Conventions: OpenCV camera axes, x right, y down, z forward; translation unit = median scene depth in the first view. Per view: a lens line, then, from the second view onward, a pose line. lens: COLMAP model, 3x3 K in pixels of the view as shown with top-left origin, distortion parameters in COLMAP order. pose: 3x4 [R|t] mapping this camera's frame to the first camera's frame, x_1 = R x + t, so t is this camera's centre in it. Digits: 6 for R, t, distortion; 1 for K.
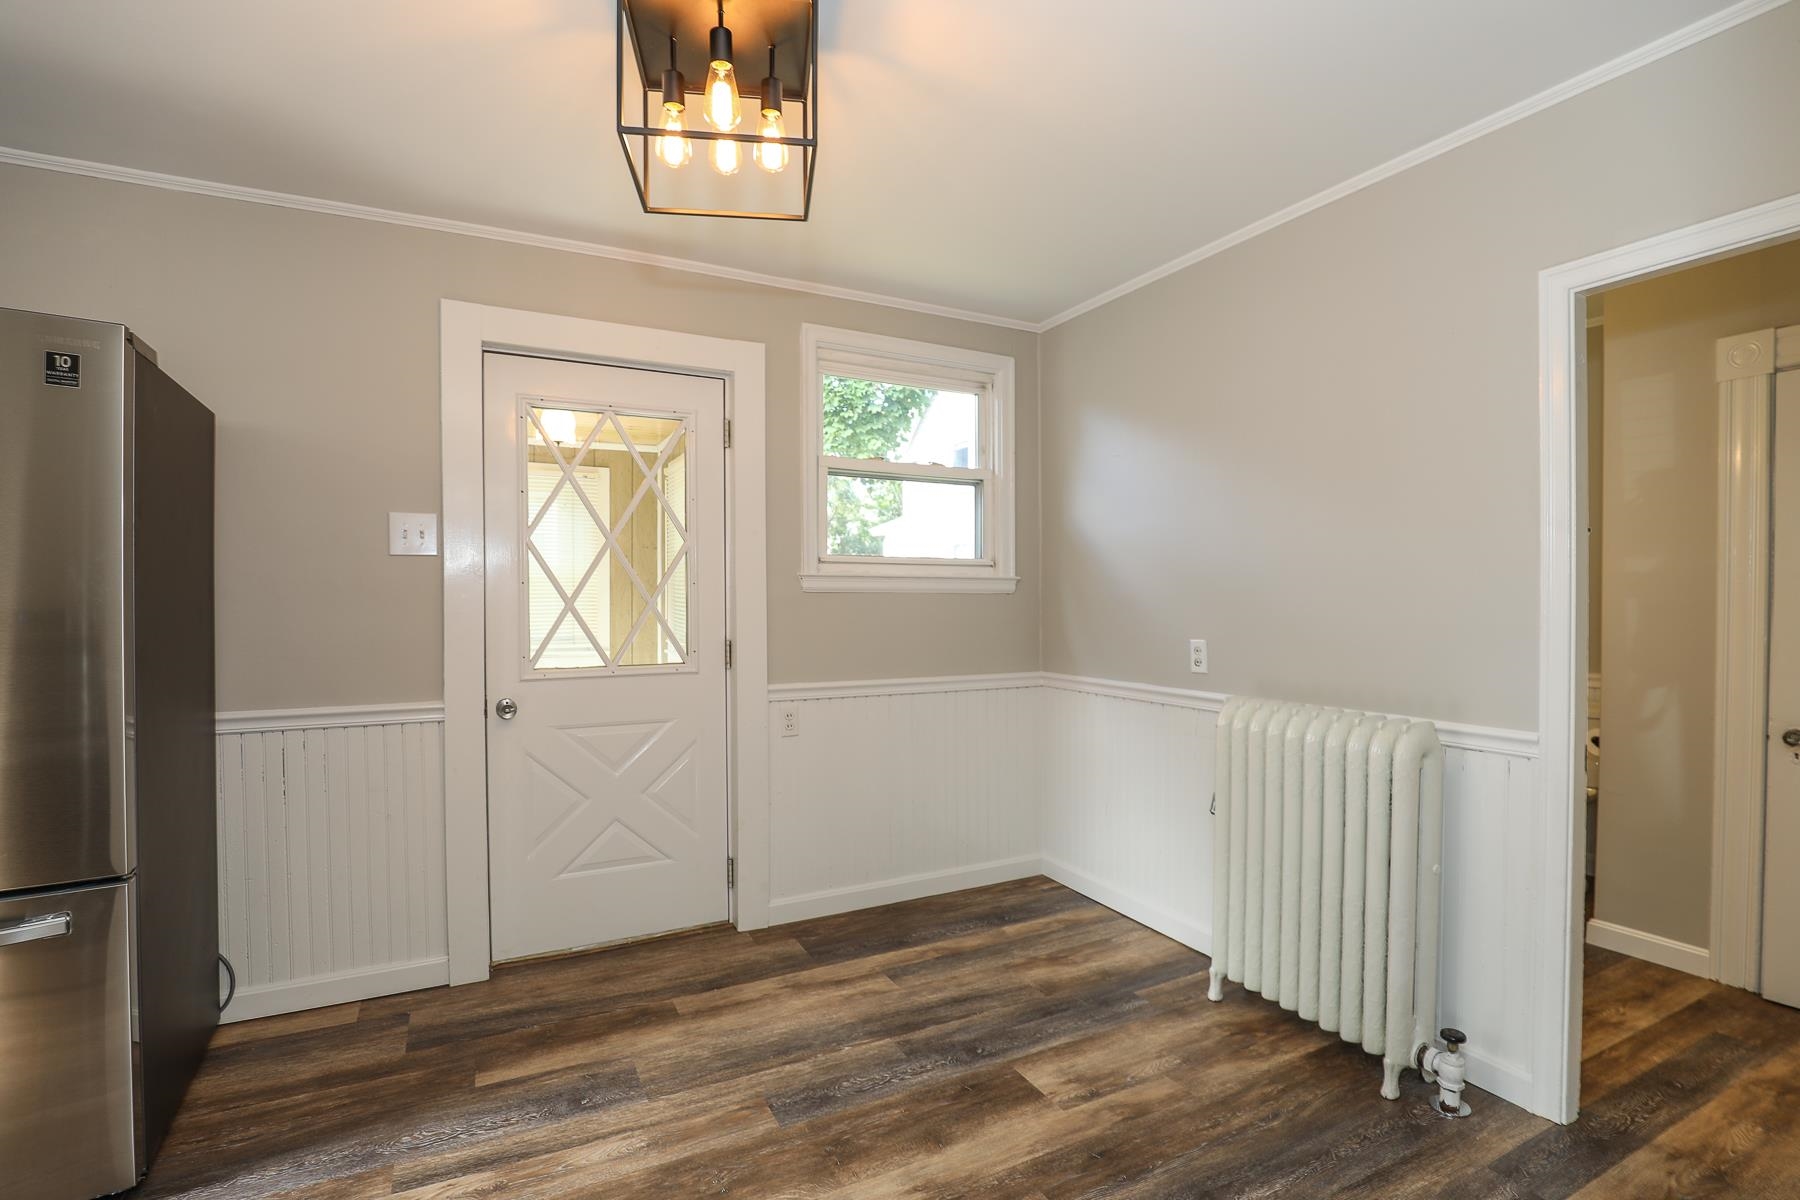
lens RADIAL K [[840.4, 0, 898.2], [0, 840.4, 608.4], [0, 0, 1]] dist [-0.029746, 0.004169]
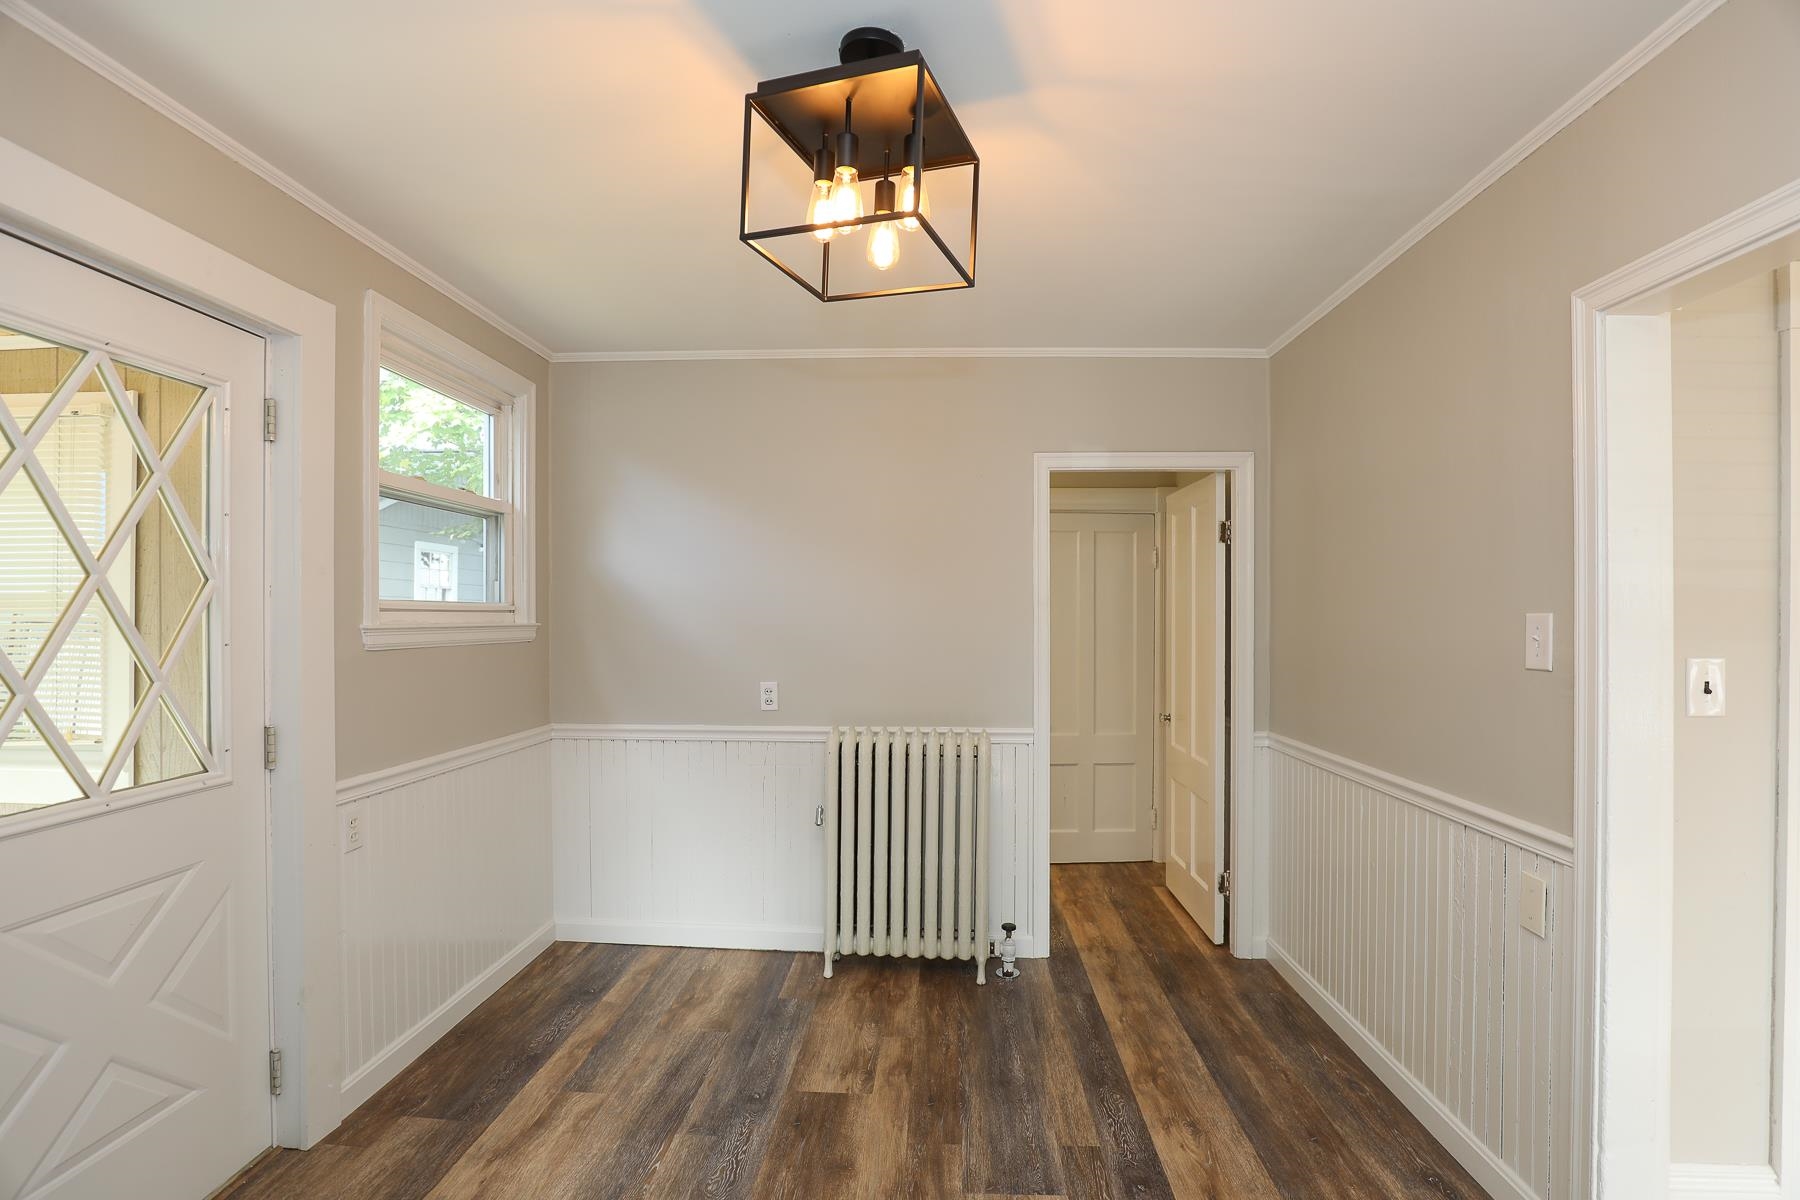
lens RADIAL K [[840.4, 0, 898.6], [0, 840.4, 609.3], [0, 0, 1]] dist [-0.029746, 0.004169]
pose [[0.508760, 0.006717, 0.860882, -0.627398], [0.008081, 0.999888, -0.012577, -0.053755], [-0.860871, 0.013356, 0.508649, 0.277819]]
